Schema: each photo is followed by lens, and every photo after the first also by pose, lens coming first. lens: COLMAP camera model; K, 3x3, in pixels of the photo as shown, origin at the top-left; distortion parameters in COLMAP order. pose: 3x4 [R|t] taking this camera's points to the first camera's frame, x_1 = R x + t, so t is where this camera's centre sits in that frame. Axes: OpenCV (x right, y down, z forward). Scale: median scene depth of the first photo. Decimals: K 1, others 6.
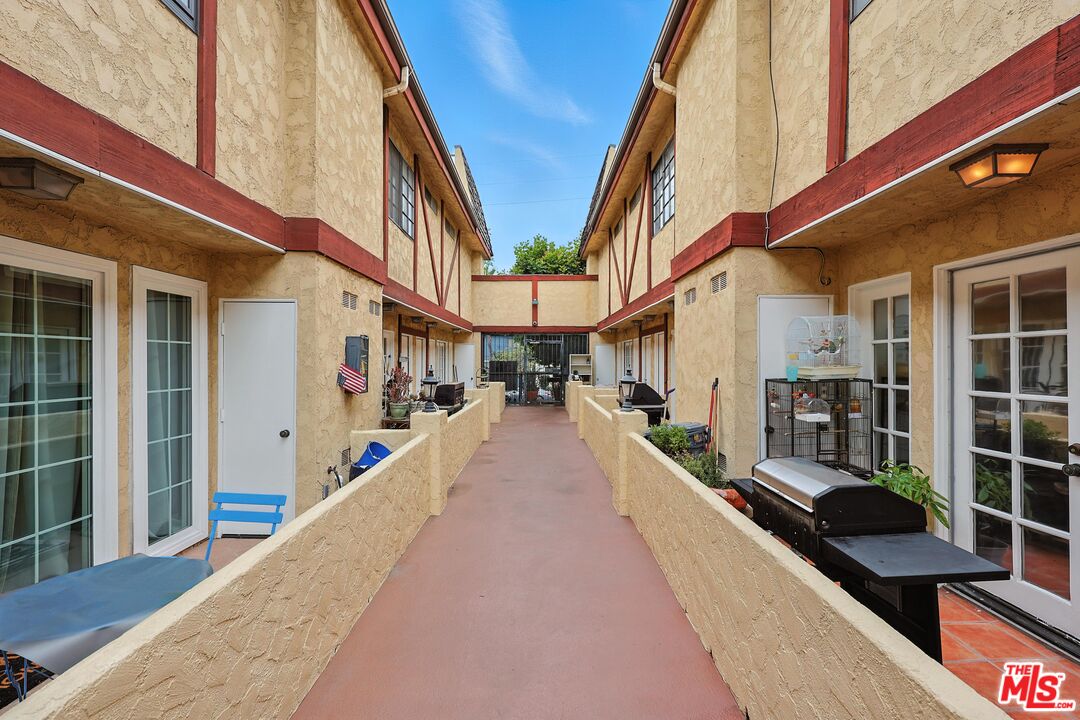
lens RADIAL K [[463.8, 0, 537.7], [0, 463.8, 360.3], [0, 0, 1]] dist [0.000912, -0.001214]
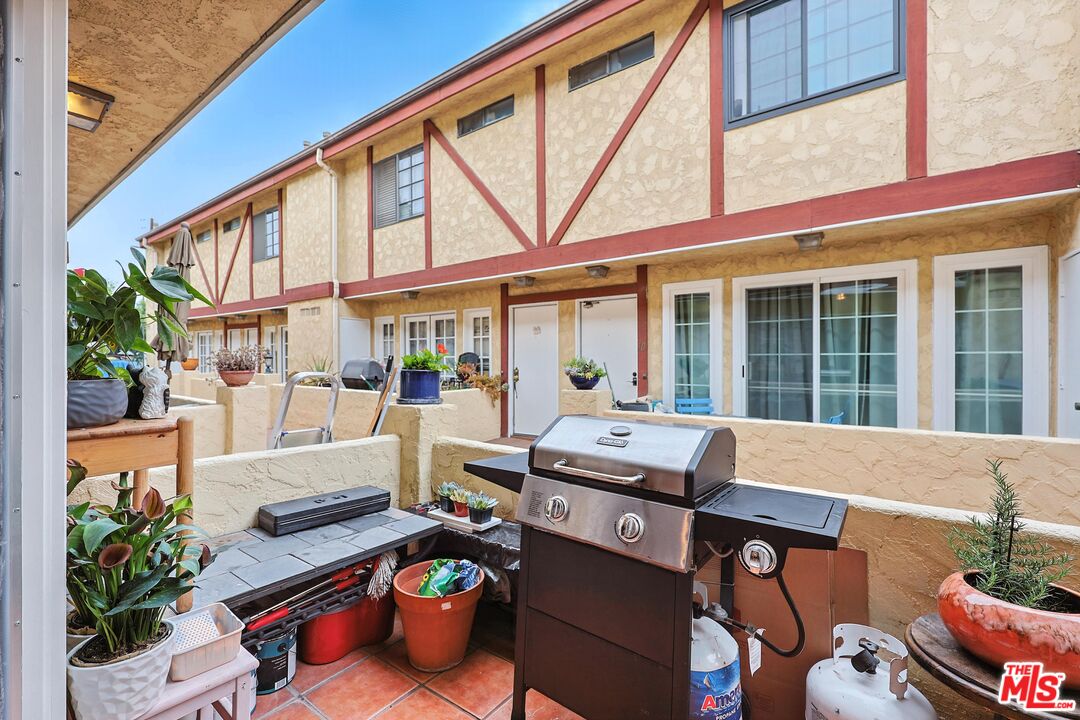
lens RADIAL K [[463.8, 0, 540.5], [0, 463.8, 359.0], [0, 0, 1]] dist [0.000912, -0.001214]
pose [[-0.603246, 0.004032, -0.797545, 0.883615], [0.002857, 0.999992, 0.002894, 0.082441], [0.797550, -0.000533, -0.603252, 0.903454]]
